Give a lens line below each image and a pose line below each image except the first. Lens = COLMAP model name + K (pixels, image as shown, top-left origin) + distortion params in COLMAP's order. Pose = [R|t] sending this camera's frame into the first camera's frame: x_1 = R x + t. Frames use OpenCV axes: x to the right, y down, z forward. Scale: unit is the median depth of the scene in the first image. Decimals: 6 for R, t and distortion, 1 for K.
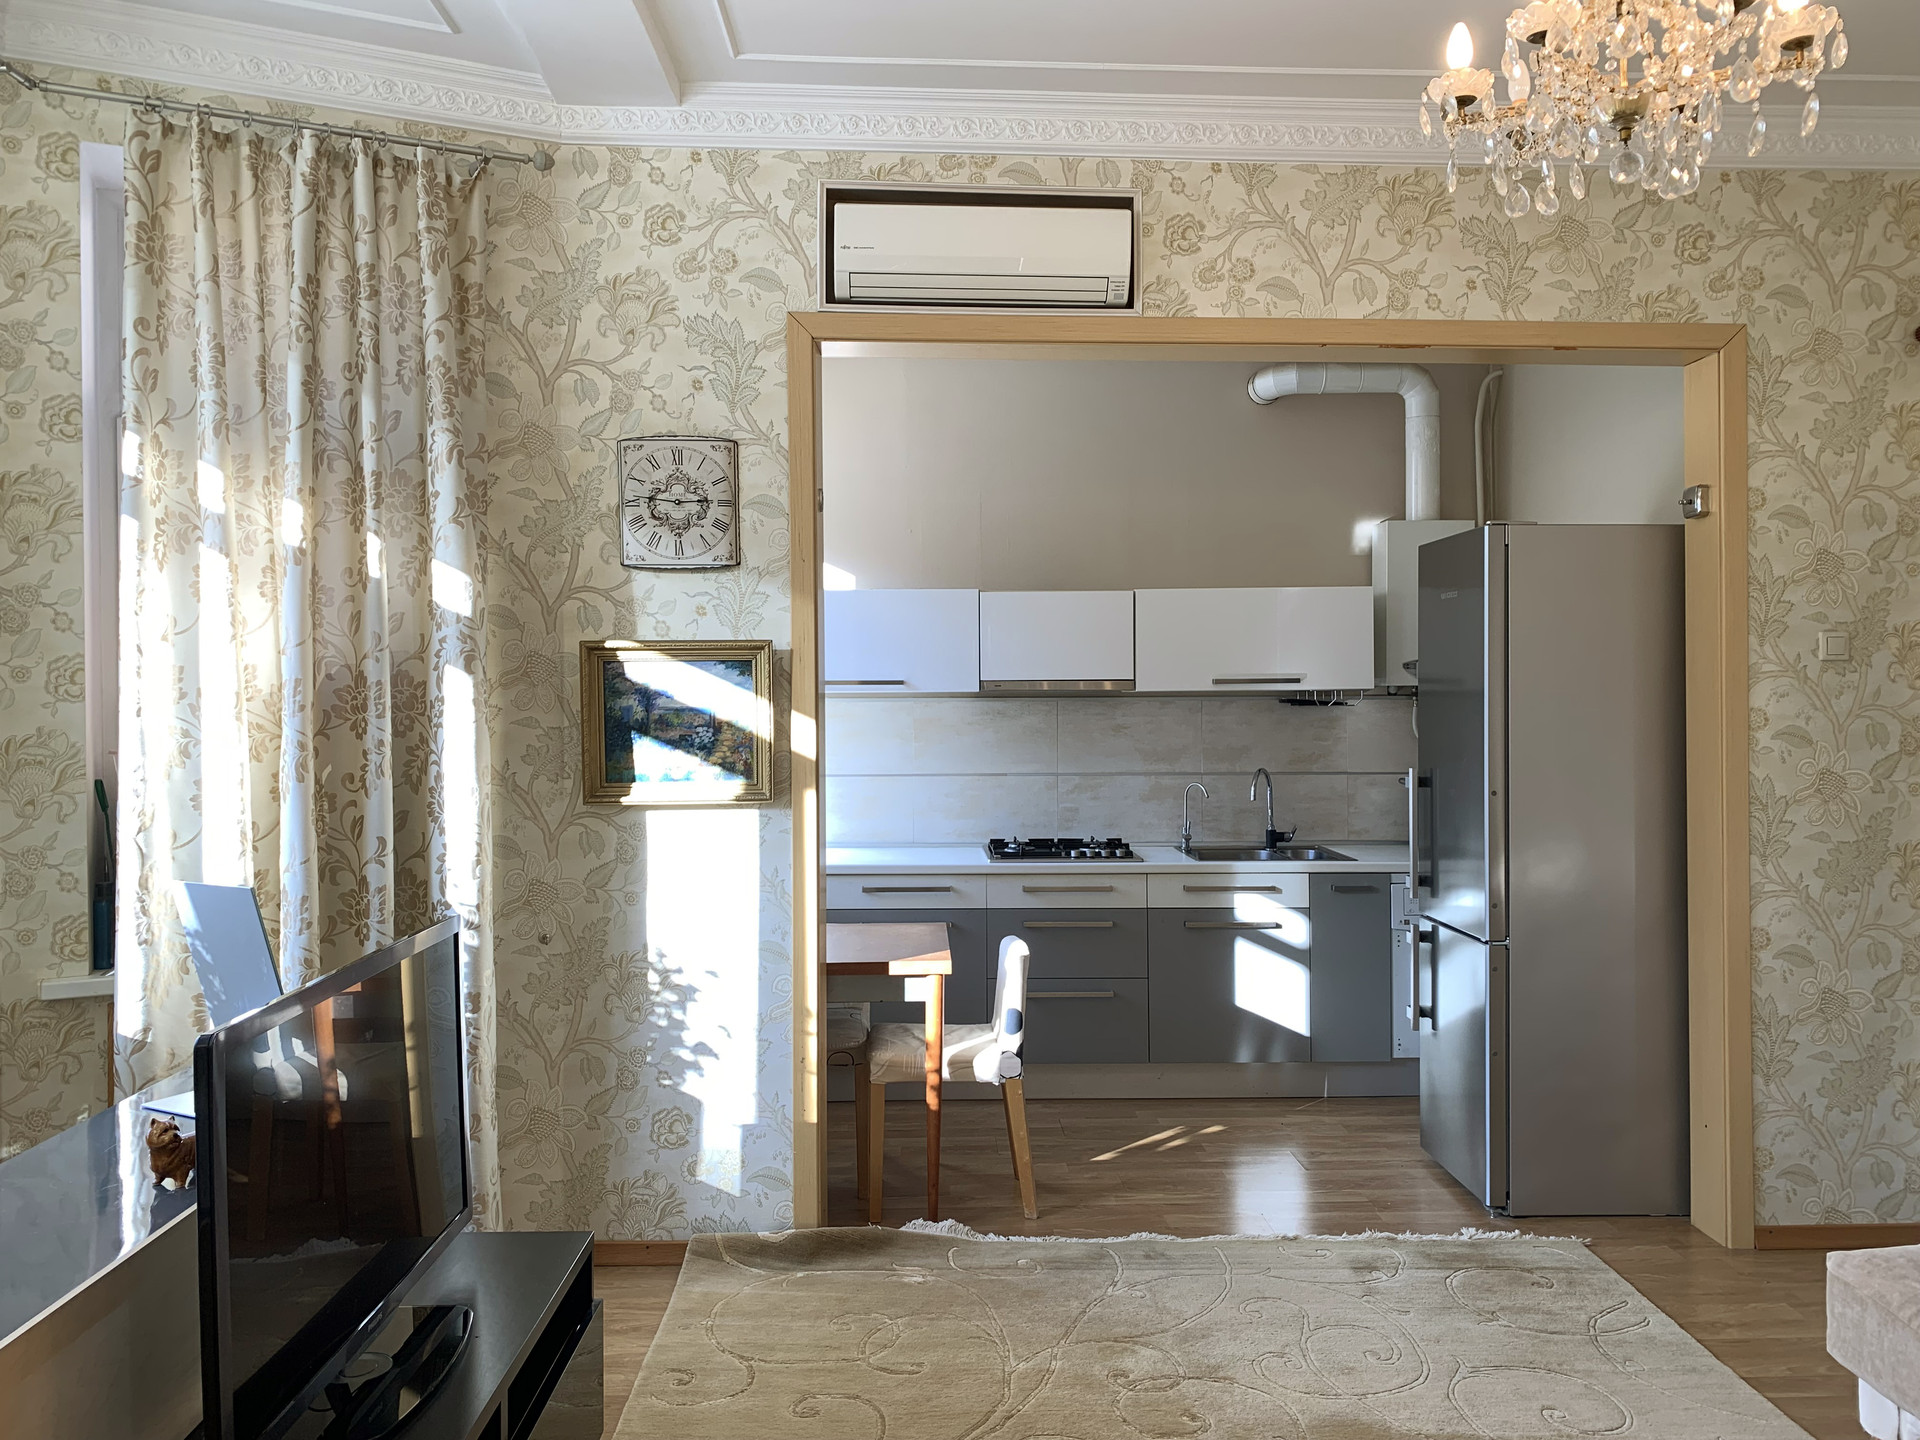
lens RADIAL K [[1488.4, 0, 967.8], [0, 1488.4, 714.1], [0, 0, 1]] dist [0.016423, -0.011639]
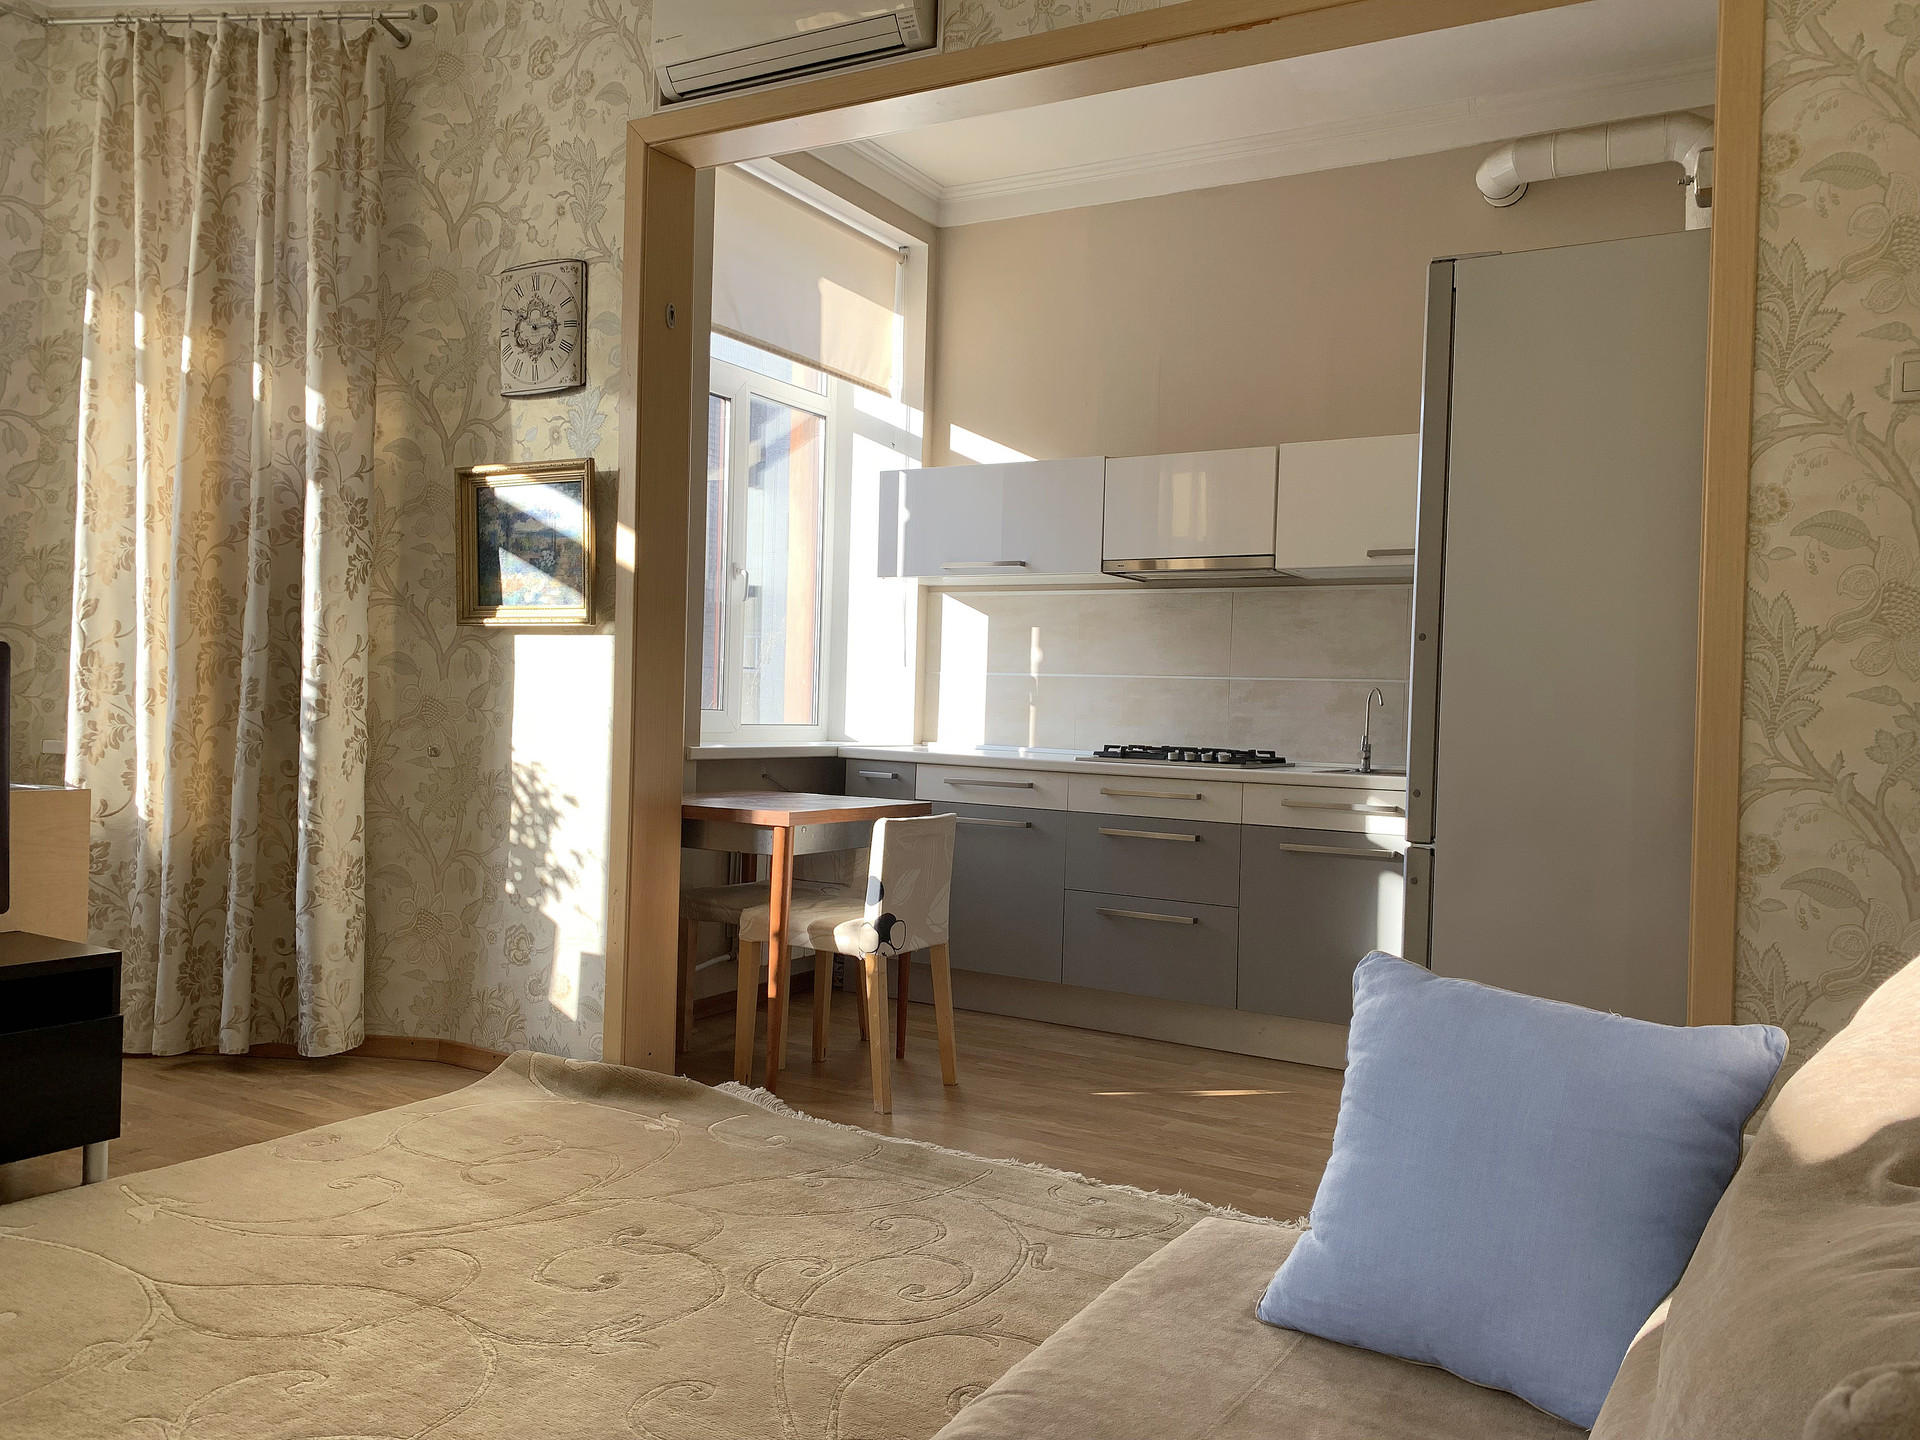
lens RADIAL K [[1488.4, 0, 974.8], [0, 1488.4, 732.3], [0, 0, 1]] dist [0.016423, -0.011639]
pose [[0.844069, 0.038510, -0.534850, 0.580235], [-0.042067, 0.999099, 0.005548, 0.108700], [0.534582, 0.017816, 0.844929, 0.289093]]
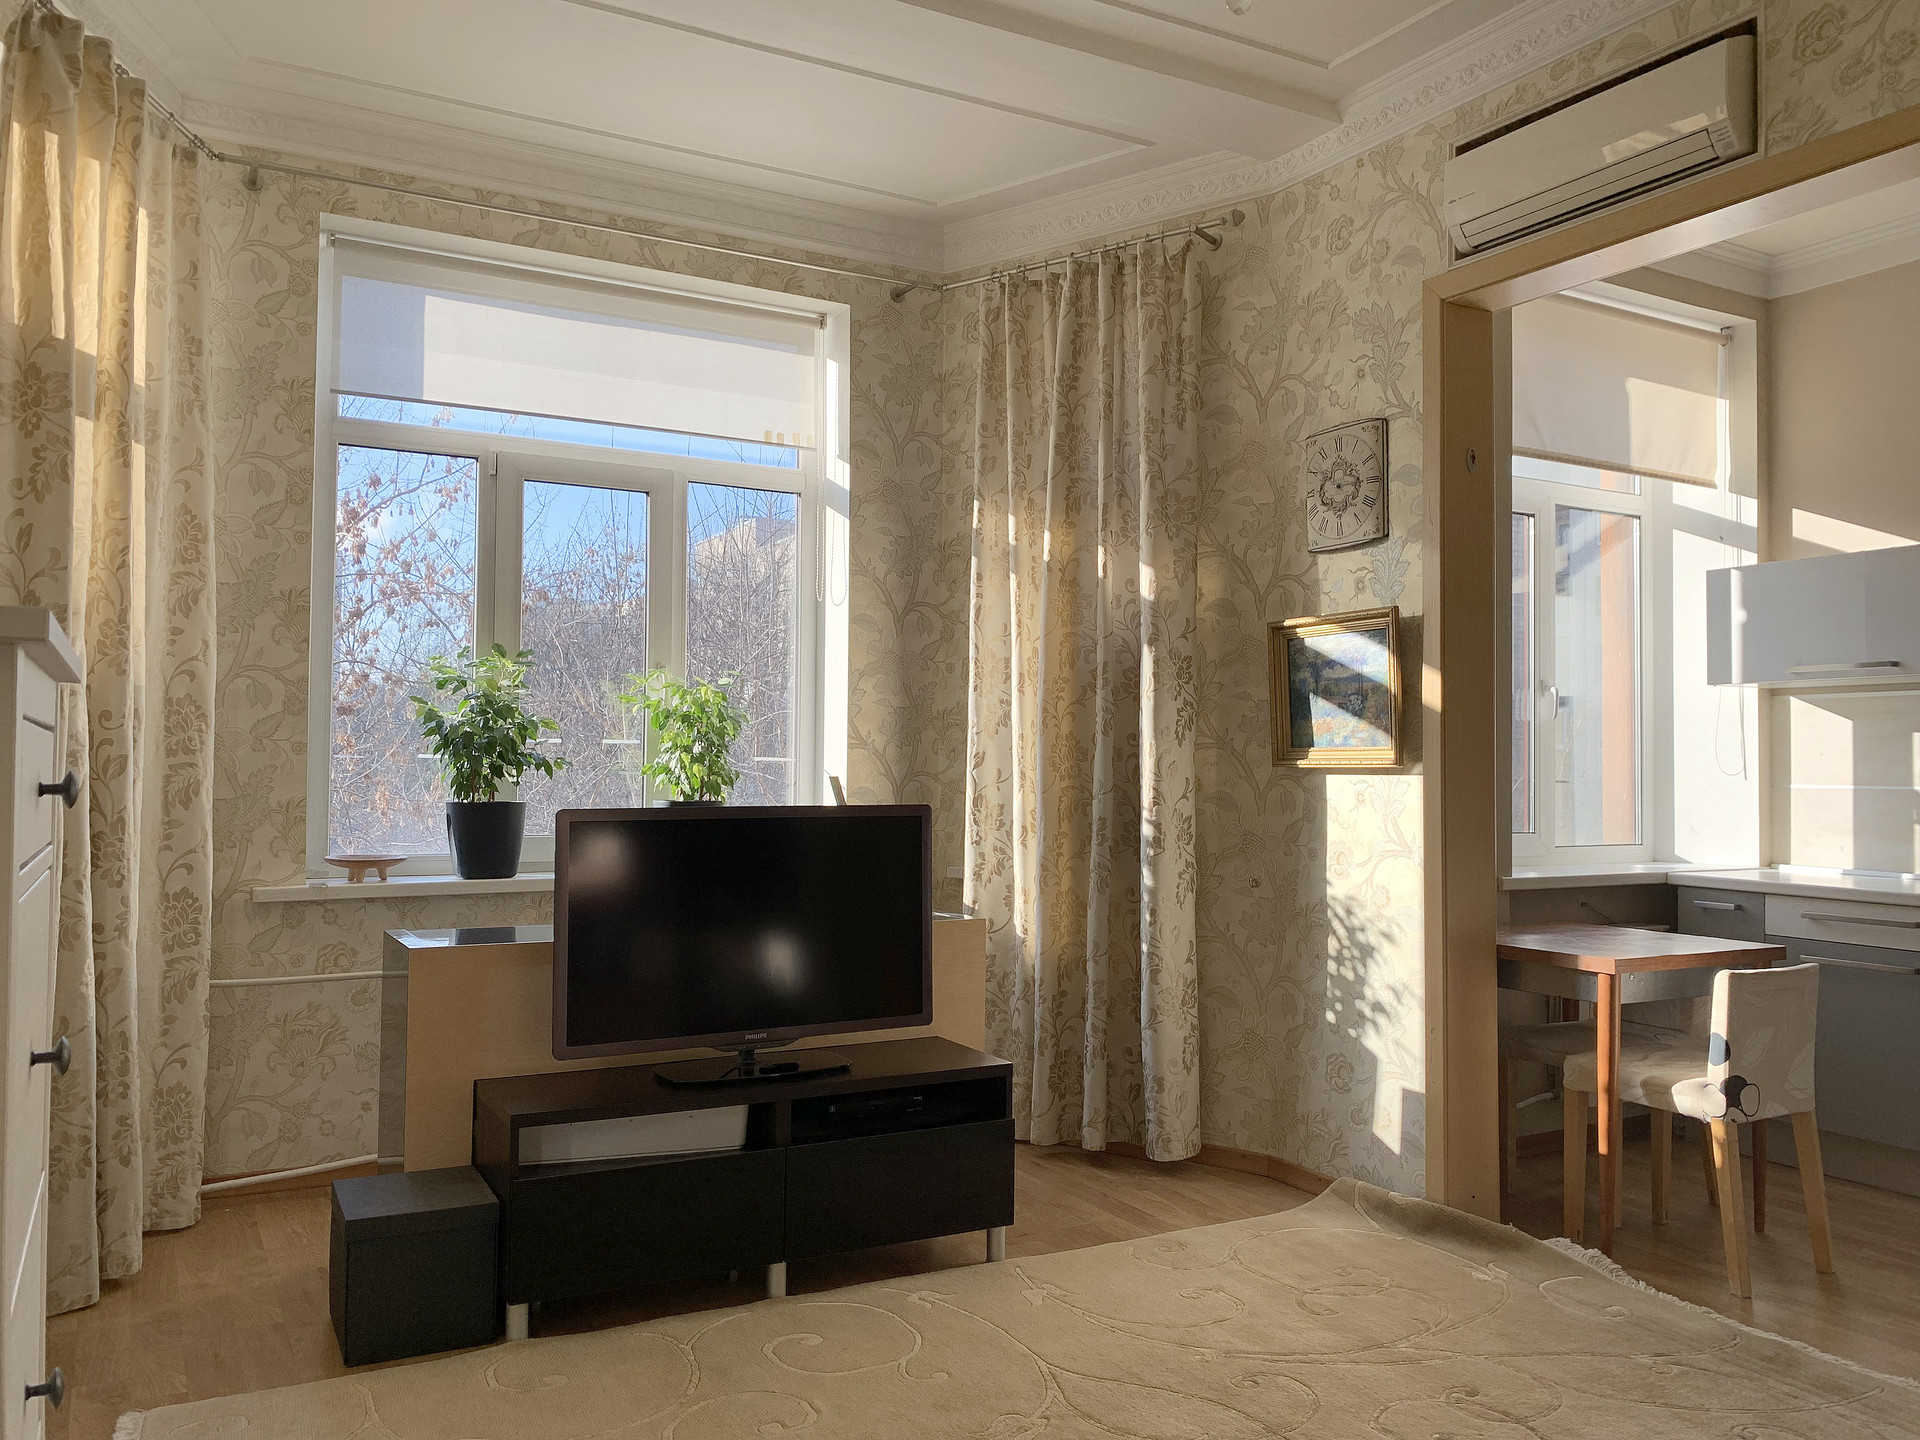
lens RADIAL K [[1488.4, 0, 966.7], [0, 1488.4, 730.5], [0, 0, 1]] dist [0.016423, -0.011639]
pose [[0.459834, -0.015402, -0.887871, 0.601784], [-0.019861, 0.999421, -0.027623, 0.065340], [0.887783, 0.030336, 0.459262, 0.256796]]
